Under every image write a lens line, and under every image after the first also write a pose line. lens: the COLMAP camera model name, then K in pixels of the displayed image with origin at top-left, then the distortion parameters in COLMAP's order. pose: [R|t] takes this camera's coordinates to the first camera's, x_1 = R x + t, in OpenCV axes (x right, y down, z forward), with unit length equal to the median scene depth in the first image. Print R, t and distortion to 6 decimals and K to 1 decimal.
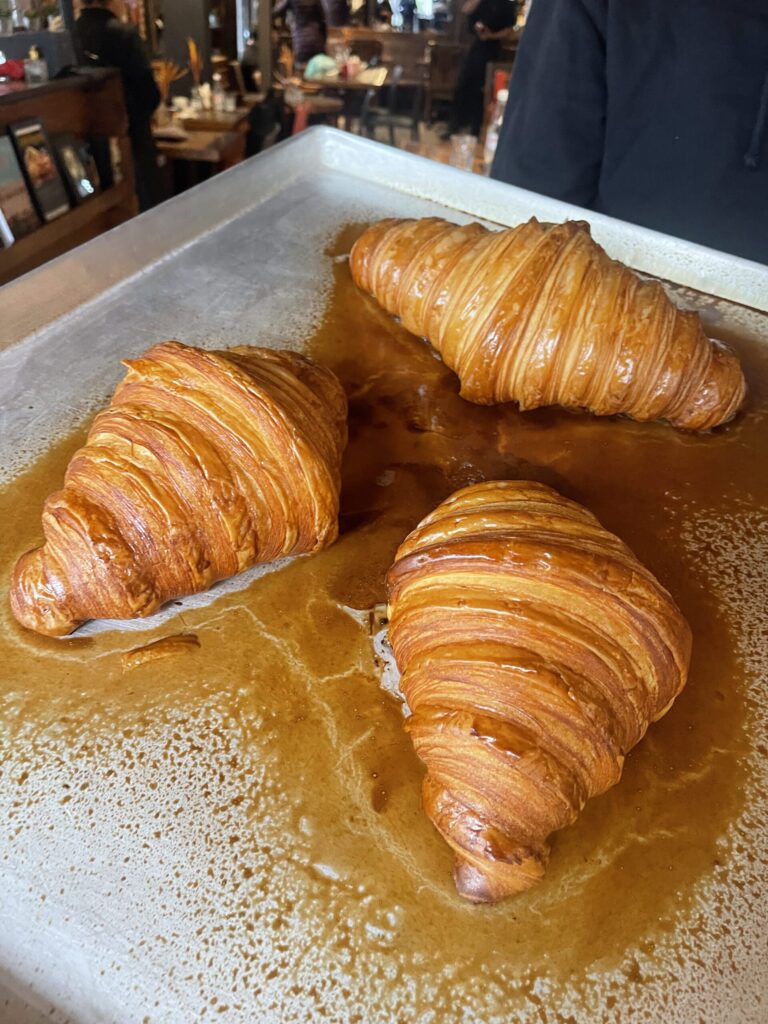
lens RADIAL K [[770.9, 0, 384.0], [0, 770.9, 512.0], [0, 0, 1]] dist [0.045630, -0.077744]
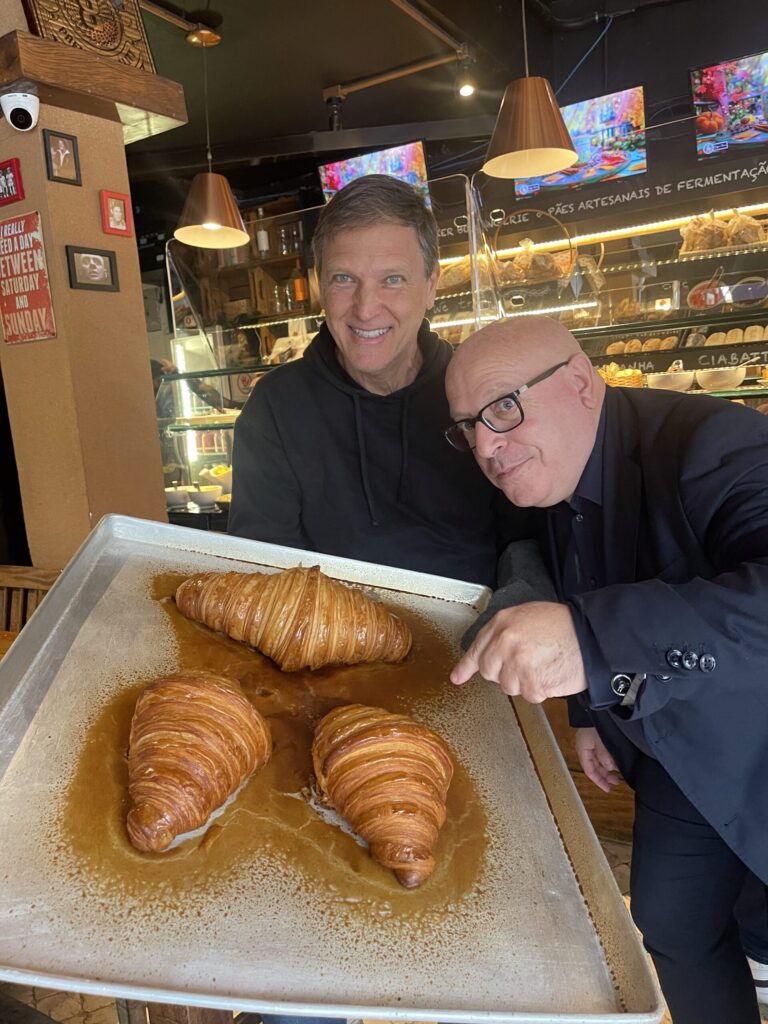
lens RADIAL K [[770.9, 0, 384.0], [0, 770.9, 512.0], [0, 0, 1]] dist [0.045630, -0.077744]
pose [[0.845750, -0.107566, 0.522625, -0.912073], [0.261306, 0.937475, -0.229914, -0.031000], [-0.465217, 0.331014, 0.820977, -1.065698]]
